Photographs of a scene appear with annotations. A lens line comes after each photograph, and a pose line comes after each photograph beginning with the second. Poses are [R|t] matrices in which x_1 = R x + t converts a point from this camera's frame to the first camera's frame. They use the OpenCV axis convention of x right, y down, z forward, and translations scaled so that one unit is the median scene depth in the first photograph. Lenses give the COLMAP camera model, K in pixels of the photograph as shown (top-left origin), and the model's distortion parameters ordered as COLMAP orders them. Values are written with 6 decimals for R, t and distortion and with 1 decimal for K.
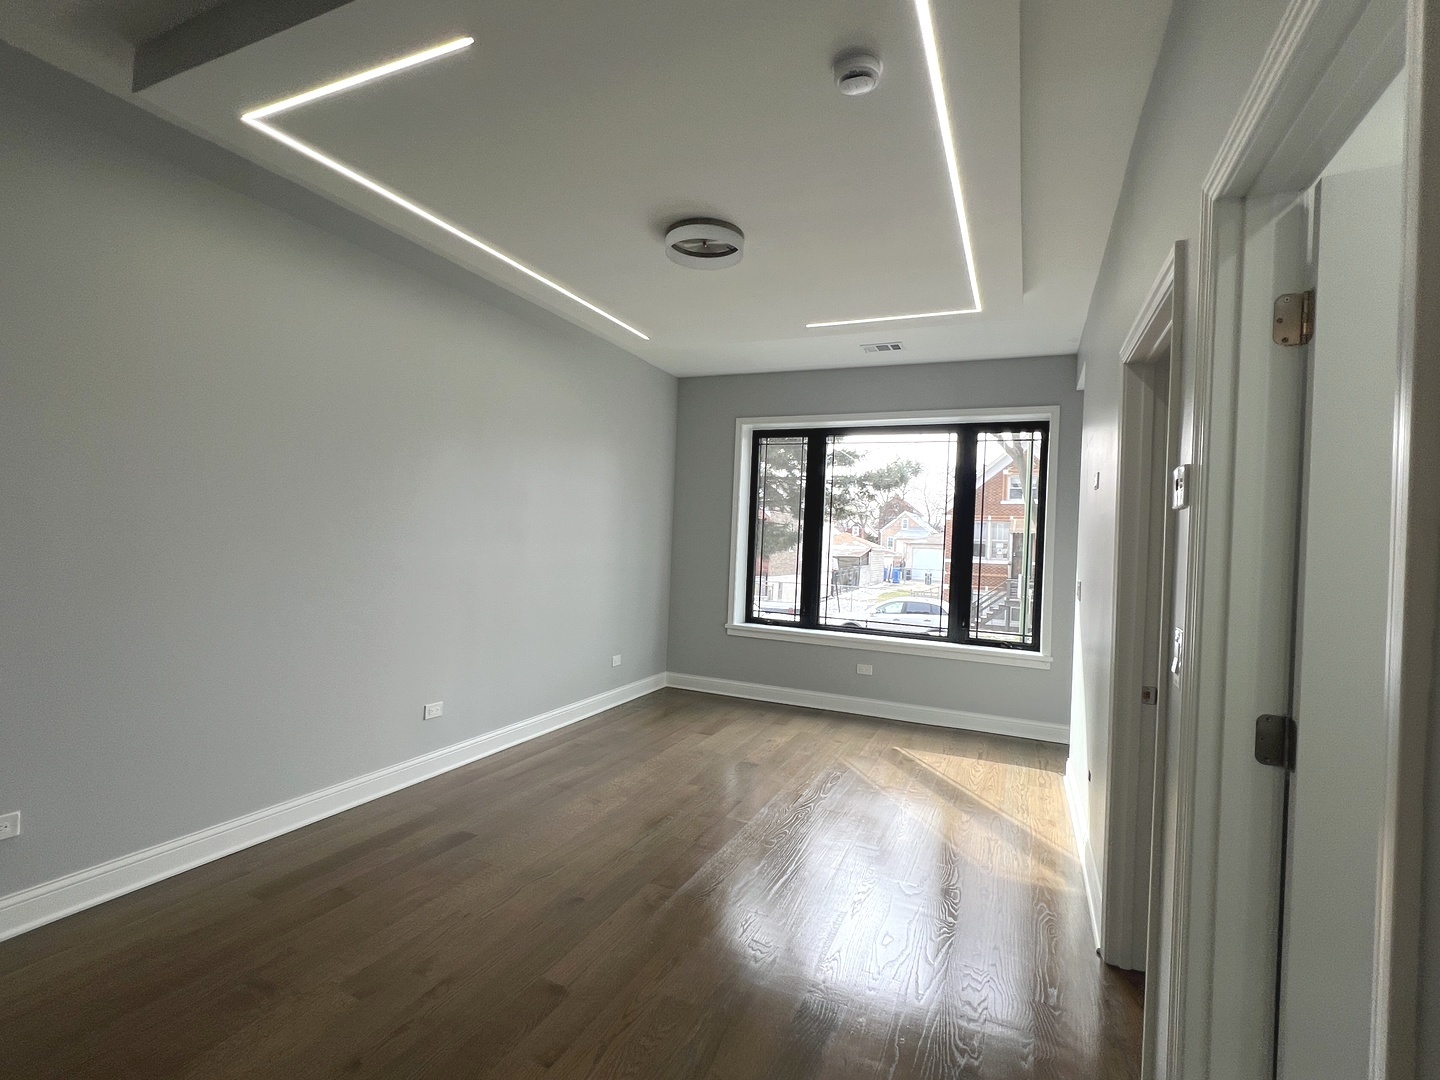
lens RADIAL K [[682.7, 0, 714.1], [0, 682.7, 538.3], [0, 0, 1]] dist [-0.008782, 0.000062]
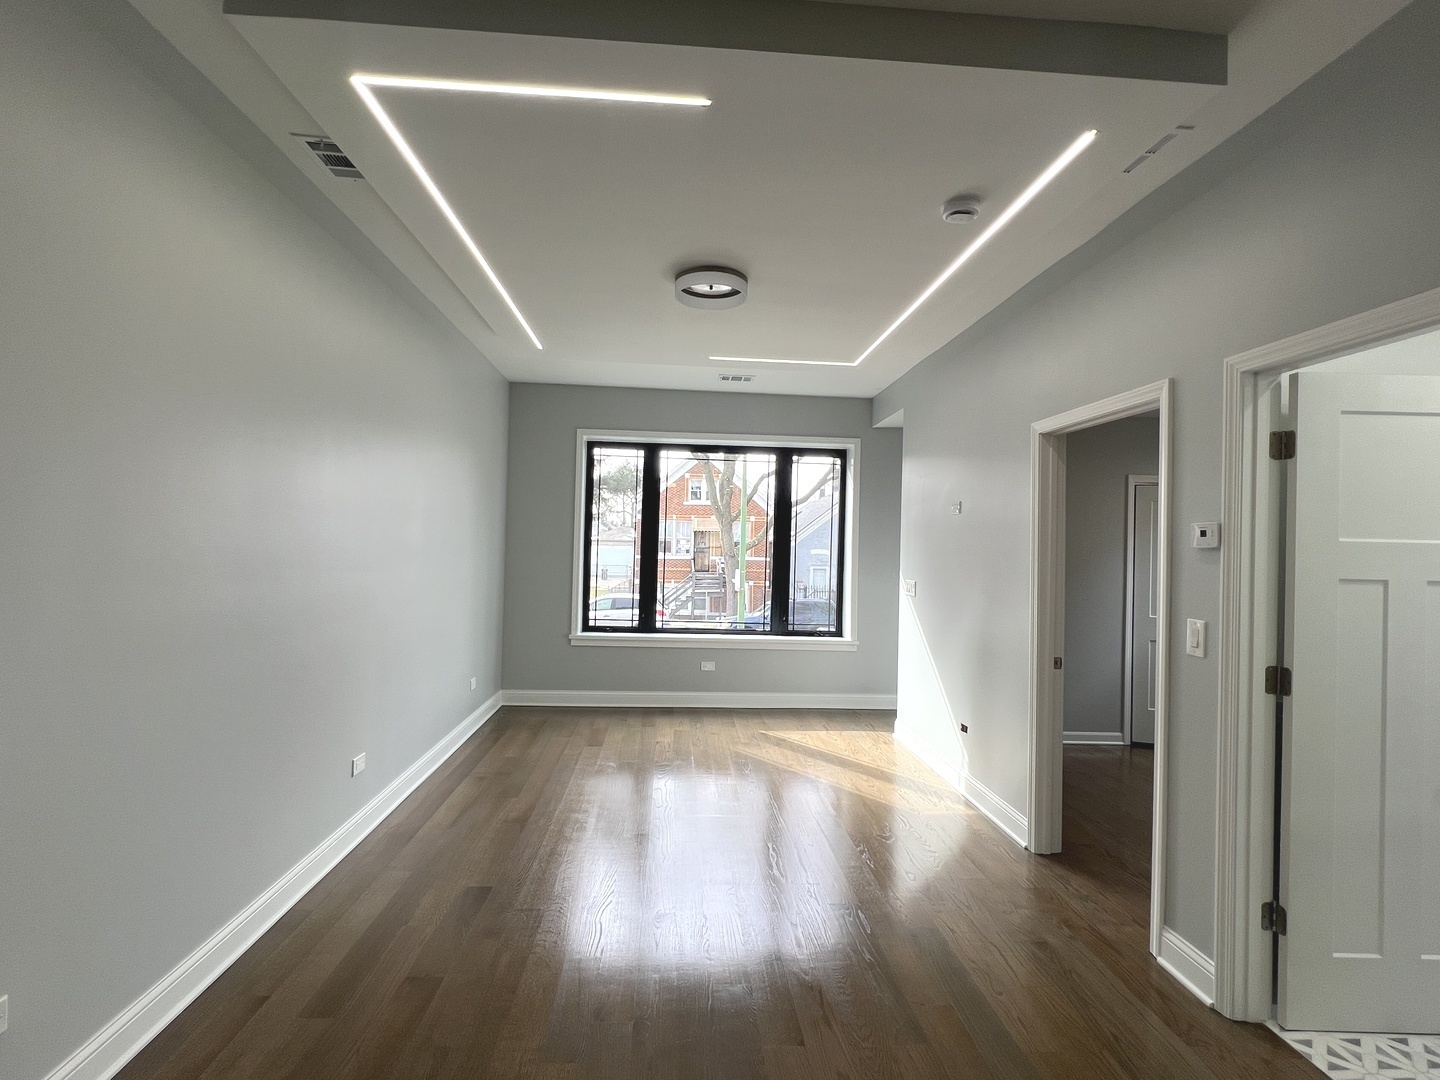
lens RADIAL K [[682.7, 0, 708.5], [0, 682.7, 537.3], [0, 0, 1]] dist [-0.008782, 0.000062]
pose [[0.884003, -0.014198, 0.467265, -0.306085], [0.012109, 0.999899, 0.007473, -0.025629], [-0.467324, -0.000948, 0.884086, 0.025528]]
